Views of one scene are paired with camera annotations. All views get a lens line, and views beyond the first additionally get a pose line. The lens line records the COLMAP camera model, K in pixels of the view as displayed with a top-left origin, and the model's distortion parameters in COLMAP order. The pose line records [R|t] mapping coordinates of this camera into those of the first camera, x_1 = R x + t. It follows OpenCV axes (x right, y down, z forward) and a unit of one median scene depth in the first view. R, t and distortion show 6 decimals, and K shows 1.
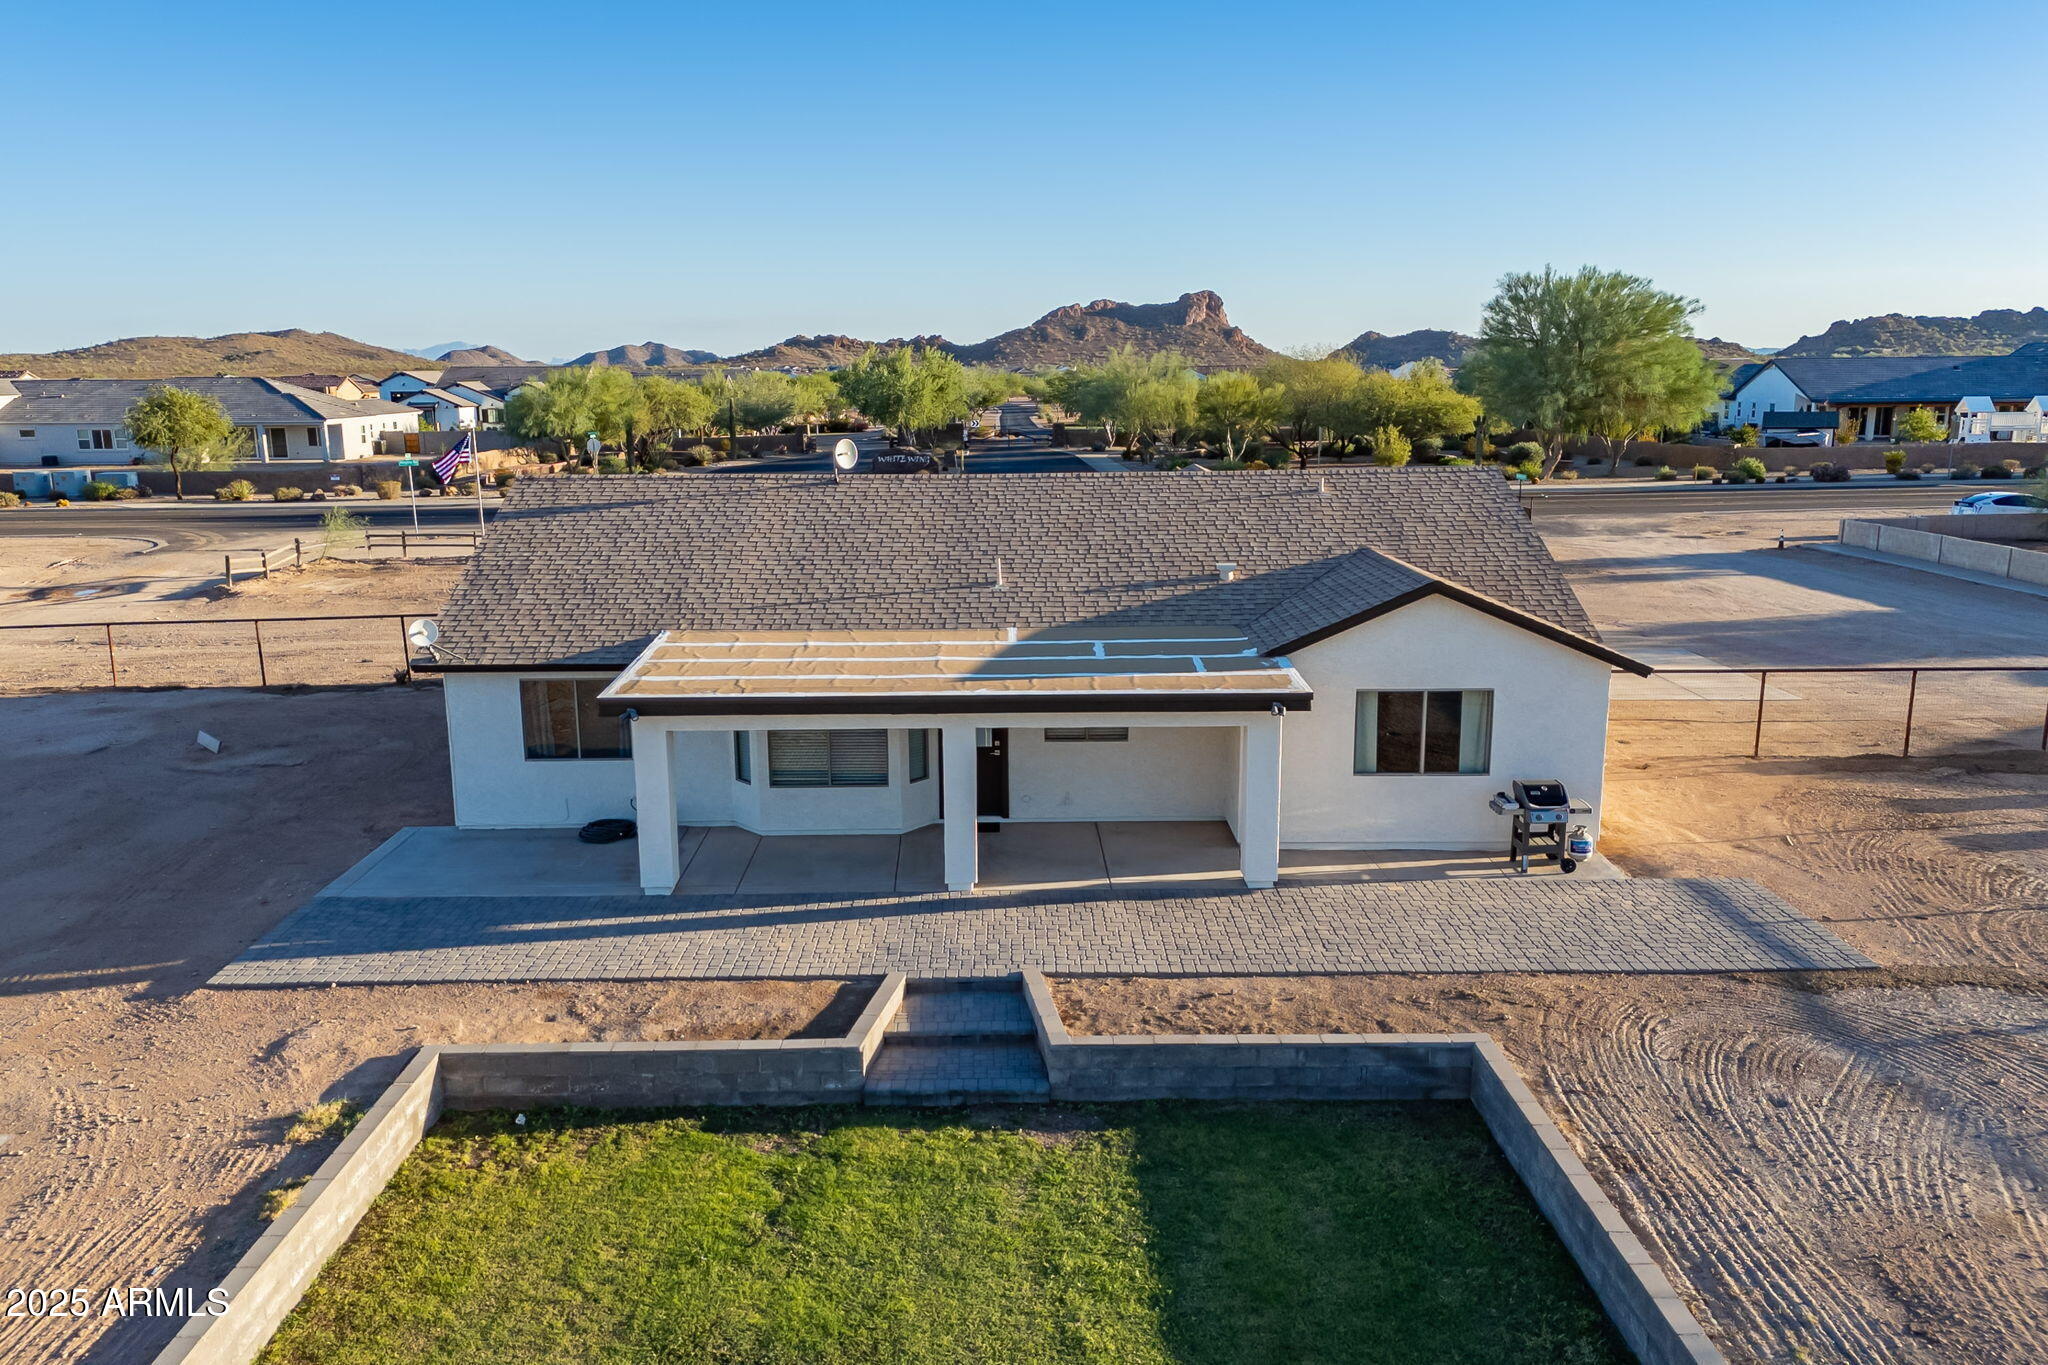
lens RADIAL K [[1526.8, 0, 1024.0], [0, 1526.8, 682.5], [0, 0, 1]] dist [0.056652, -0.040524]
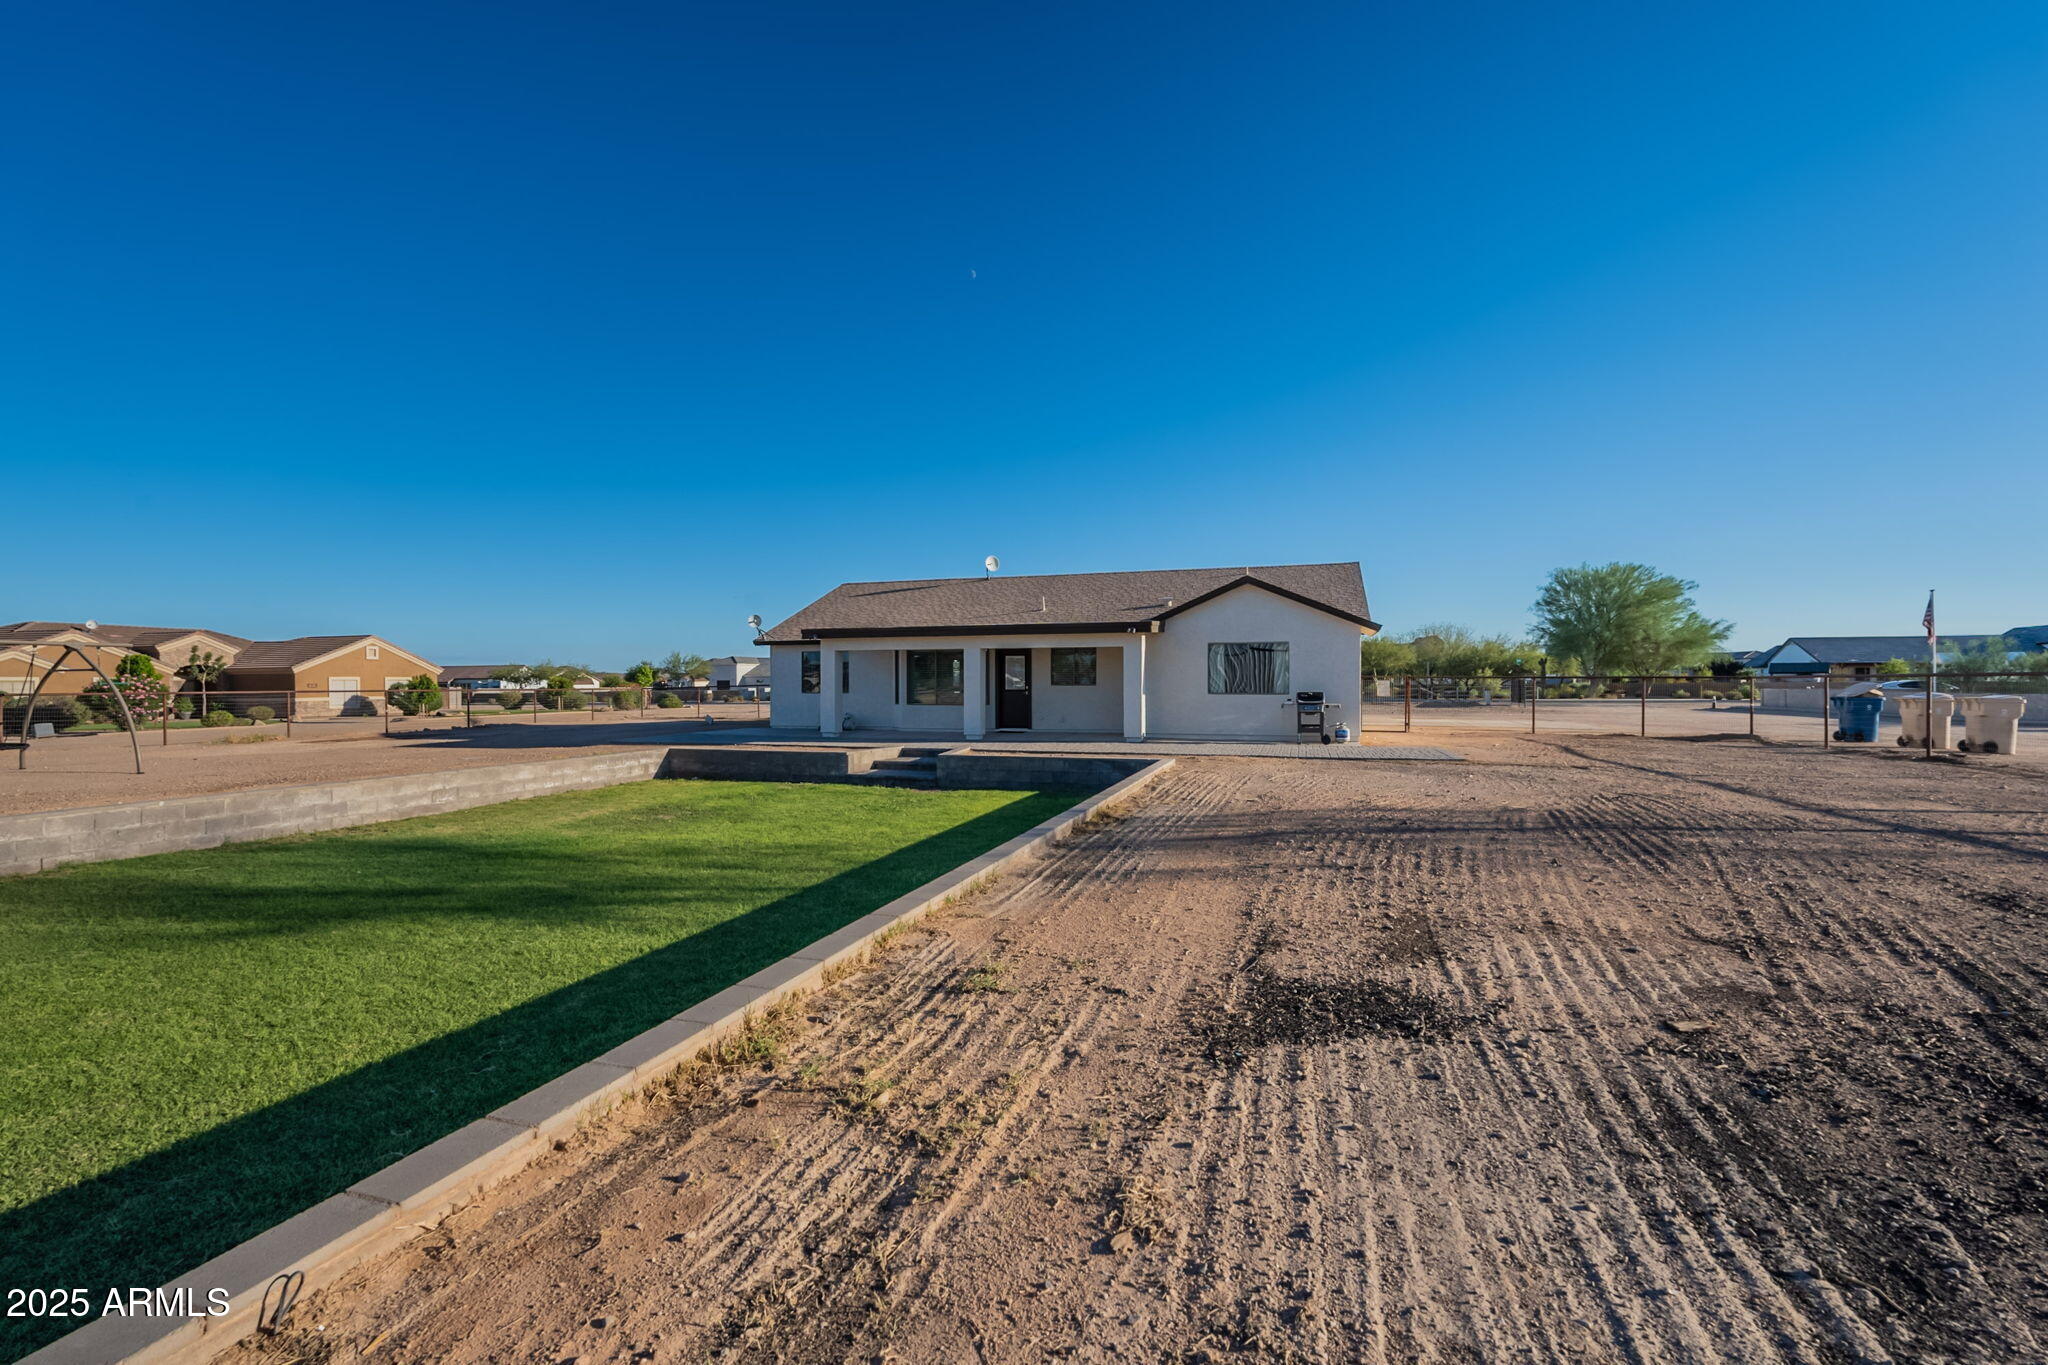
lens RADIAL K [[899.5, 0, 1024.0], [0, 899.5, 682.5], [0, 0, 1]] dist [-0.002956, -0.000209]
pose [[0.950247, 0.001846, -0.311491, 0.344153], [-0.065549, 0.978776, -0.194166, 0.266608], [0.304521, 0.204923, 0.930201, -0.007288]]
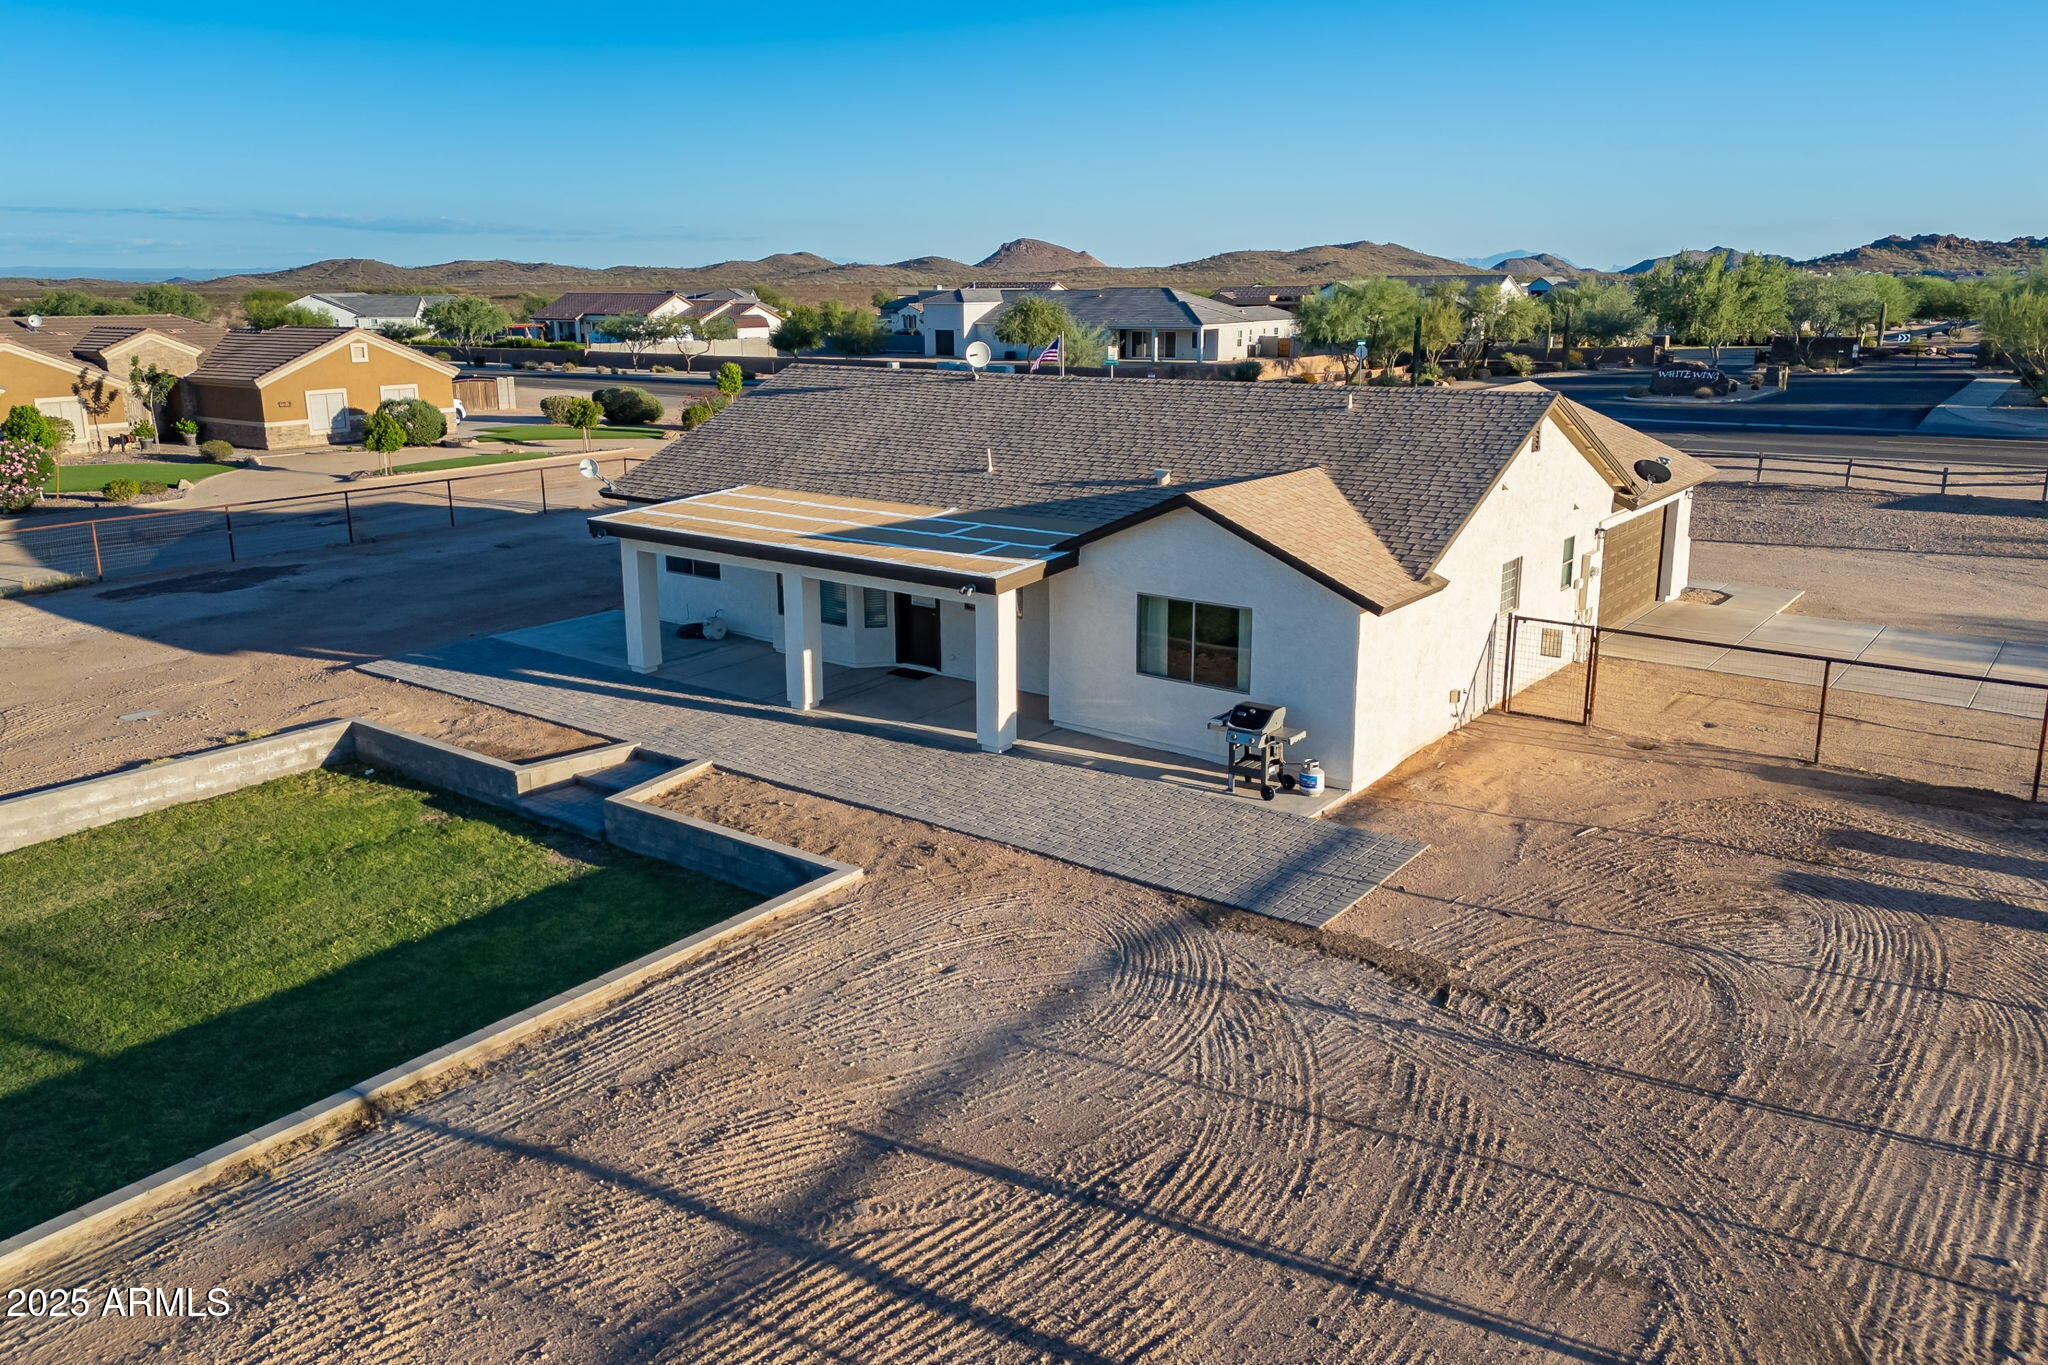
lens RADIAL K [[1508.1, 0, 1015.0], [0, 1508.1, 648.9], [0, 0, 1]] dist [0.104601, -0.124205]
pose [[0.789597, 0.149309, -0.595184, 0.786977], [-0.126748, 0.988713, 0.079880, -0.029467], [0.600393, 0.012365, 0.799610, 0.123499]]
